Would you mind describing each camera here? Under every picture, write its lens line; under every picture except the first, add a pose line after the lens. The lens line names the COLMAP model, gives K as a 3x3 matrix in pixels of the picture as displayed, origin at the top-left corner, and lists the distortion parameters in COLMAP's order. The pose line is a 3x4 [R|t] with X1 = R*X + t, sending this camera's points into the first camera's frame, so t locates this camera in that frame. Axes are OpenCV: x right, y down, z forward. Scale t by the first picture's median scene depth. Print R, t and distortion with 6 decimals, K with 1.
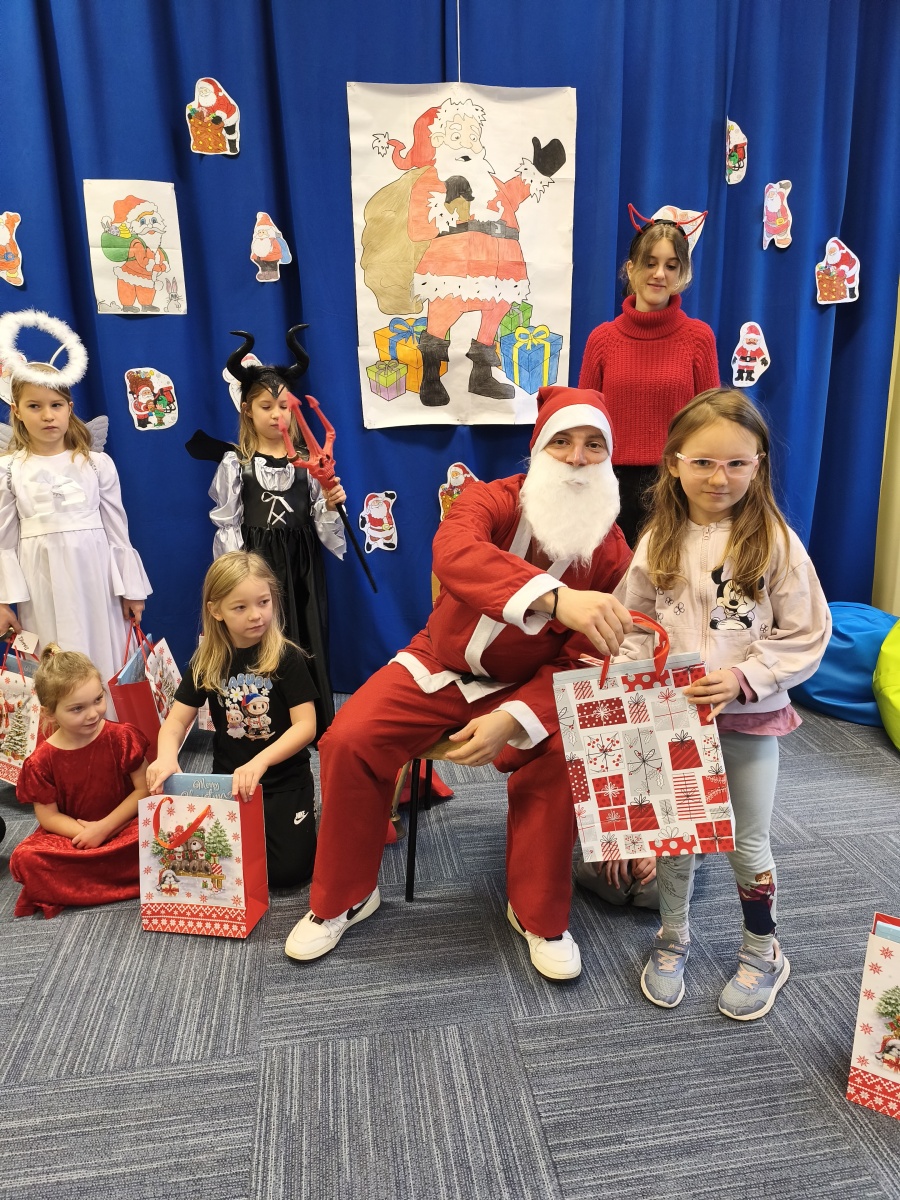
lens RADIAL K [[817.6, 0, 449.6], [0, 817.6, 601.7], [0, 0, 1]] dist [0.018625, -0.028010]
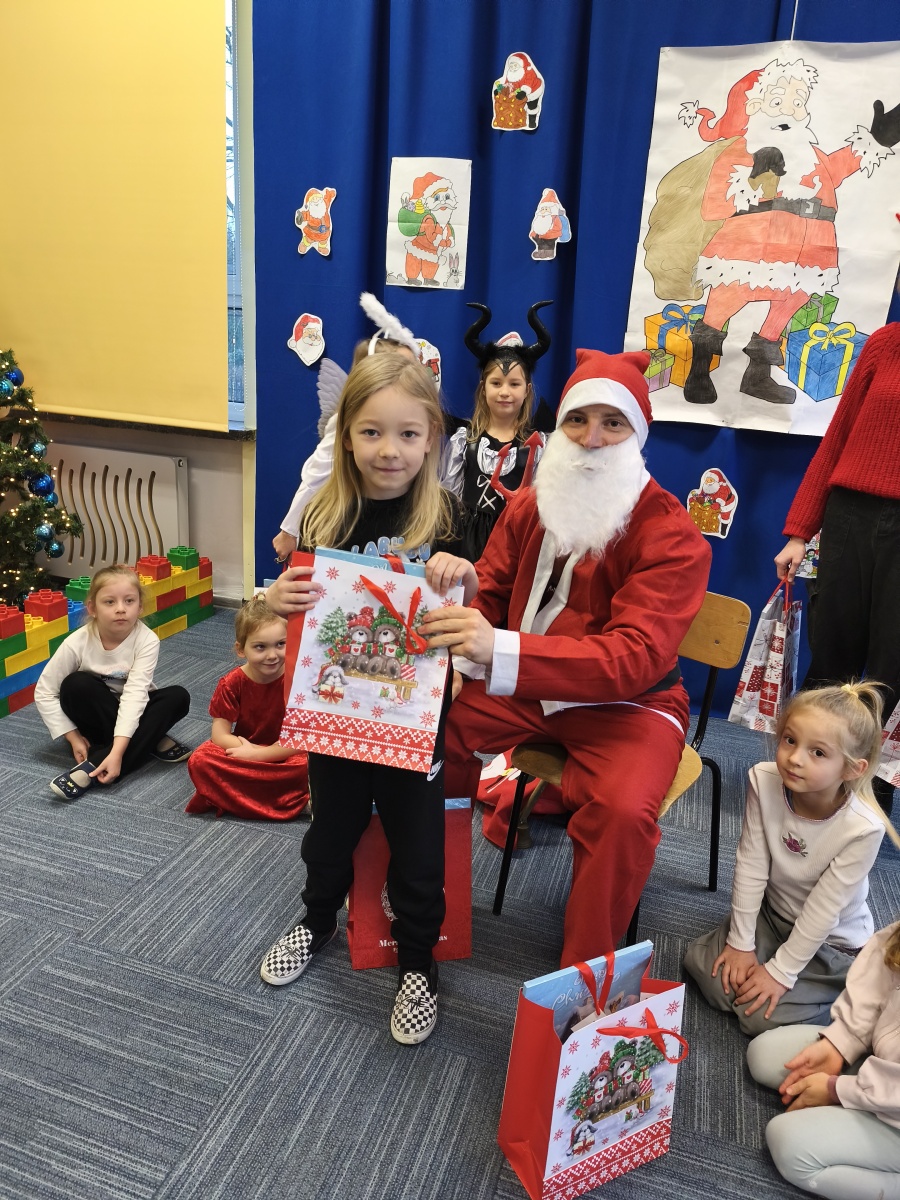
lens RADIAL K [[817.6, 0, 452.2], [0, 817.6, 595.8], [0, 0, 1]] dist [0.018625, -0.028010]
pose [[0.895541, 0.198297, -0.398353, 0.151069], [-0.192256, 0.979773, 0.055512, -0.029644], [0.401304, 0.026872, 0.915551, 0.067828]]
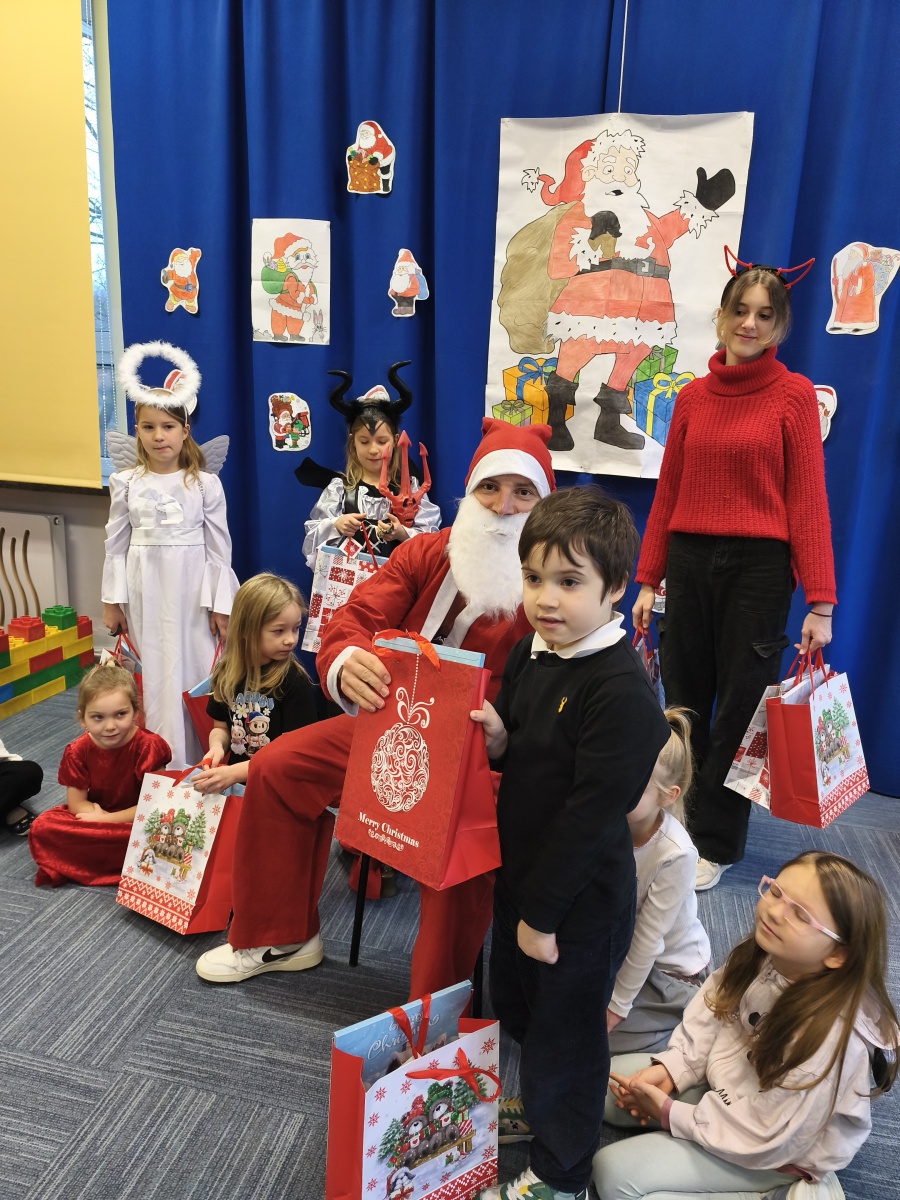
lens RADIAL K [[817.6, 0, 459.5], [0, 817.6, 602.0], [0, 0, 1]] dist [0.018625, -0.028010]
pose [[0.933478, 0.143822, -0.328534, 0.226622], [-0.154707, 0.987935, -0.007089, -0.044553], [0.323551, 0.057444, 0.944465, 0.084811]]
